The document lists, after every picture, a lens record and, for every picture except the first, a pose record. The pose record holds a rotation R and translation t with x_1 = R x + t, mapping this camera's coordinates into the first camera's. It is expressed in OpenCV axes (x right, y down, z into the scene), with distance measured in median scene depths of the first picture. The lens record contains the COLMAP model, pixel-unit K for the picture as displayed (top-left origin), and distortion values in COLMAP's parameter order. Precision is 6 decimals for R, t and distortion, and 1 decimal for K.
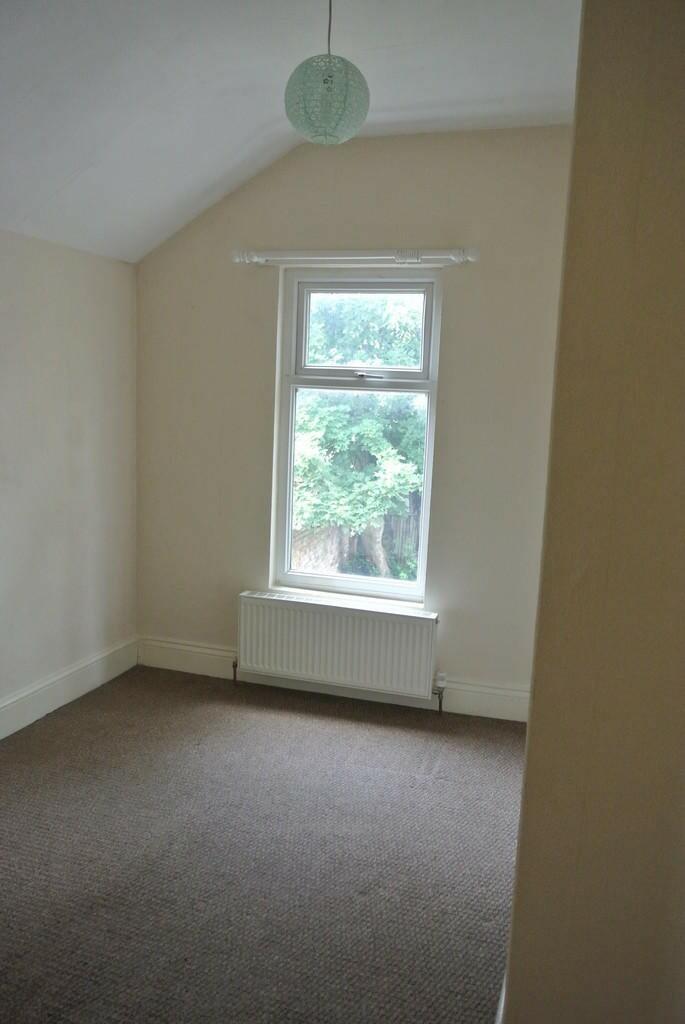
lens RADIAL K [[837.4, 0, 333.2], [0, 837.4, 507.6], [0, 0, 1]] dist [-0.032643, -0.008454]
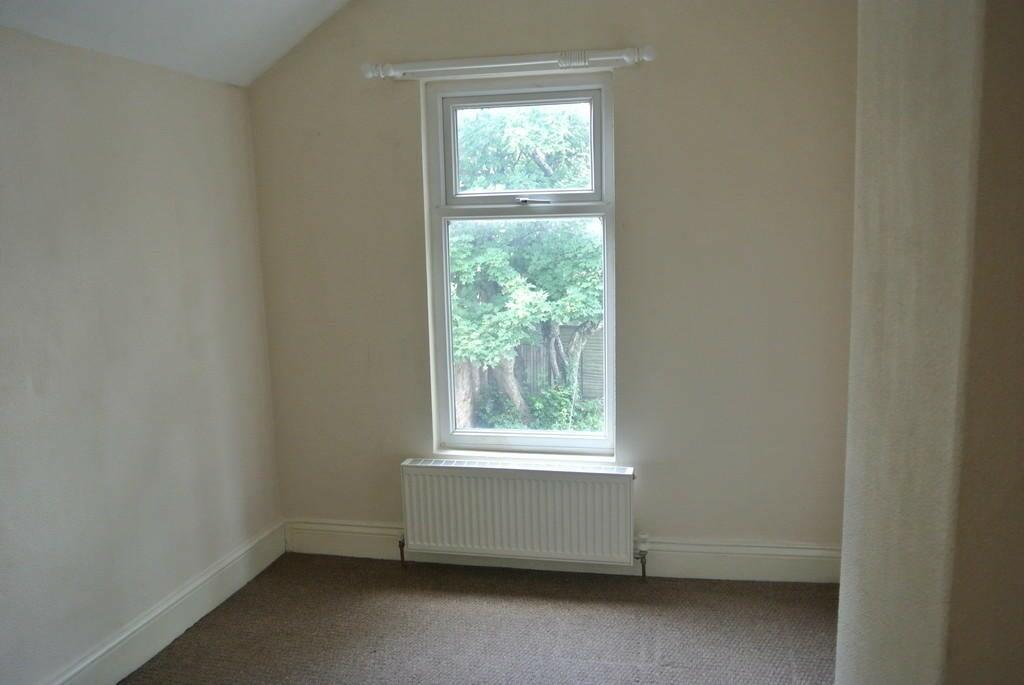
lens RADIAL K [[837.4, 0, 523.0], [0, 837.4, 348.4], [0, 0, 1]] dist [-0.032643, -0.008454]
pose [[0.993160, -0.078304, 0.086611, -0.053358], [0.076889, 0.996848, 0.019561, -0.022721], [-0.087870, -0.012768, 0.996050, 0.131976]]
